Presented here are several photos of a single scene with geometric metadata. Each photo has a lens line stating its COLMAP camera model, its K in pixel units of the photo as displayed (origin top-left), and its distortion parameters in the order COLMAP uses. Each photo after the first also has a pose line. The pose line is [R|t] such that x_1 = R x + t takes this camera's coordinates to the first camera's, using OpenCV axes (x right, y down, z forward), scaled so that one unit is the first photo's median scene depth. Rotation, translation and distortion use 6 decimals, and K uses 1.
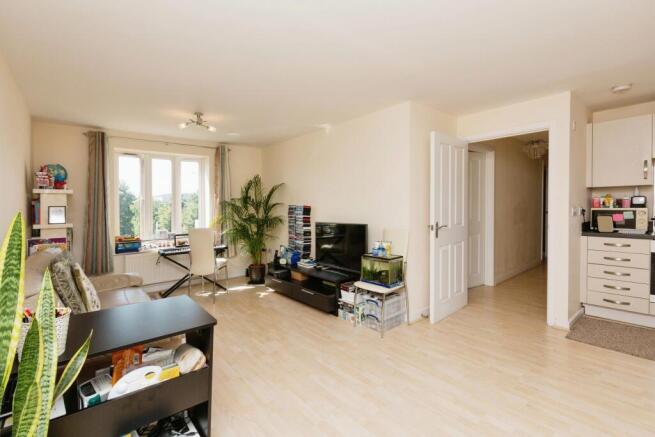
lens RADIAL K [[303.4, 0, 327.5], [0, 303.4, 218.5], [0, 0, 1]] dist [-0.000323, 0.000448]
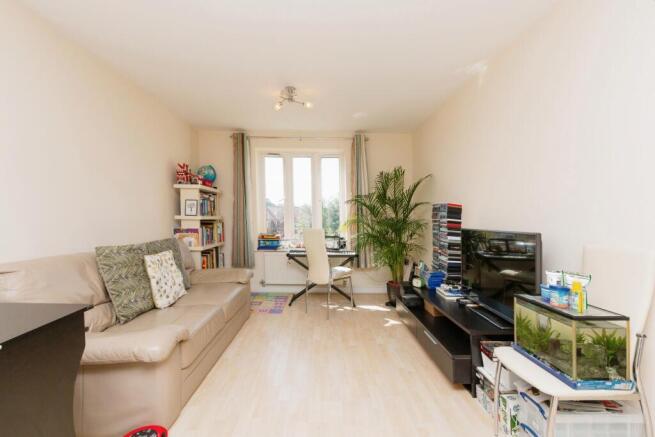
lens RADIAL K [[303.4, 0, 327.5], [0, 303.4, 218.5], [0, 0, 1]] dist [-0.000323, 0.000448]
pose [[0.767010, 0.025368, -0.641134, 0.151470], [-0.052669, 0.998335, -0.023509, 0.020292], [0.639470, 0.051799, 0.767069, 0.338256]]
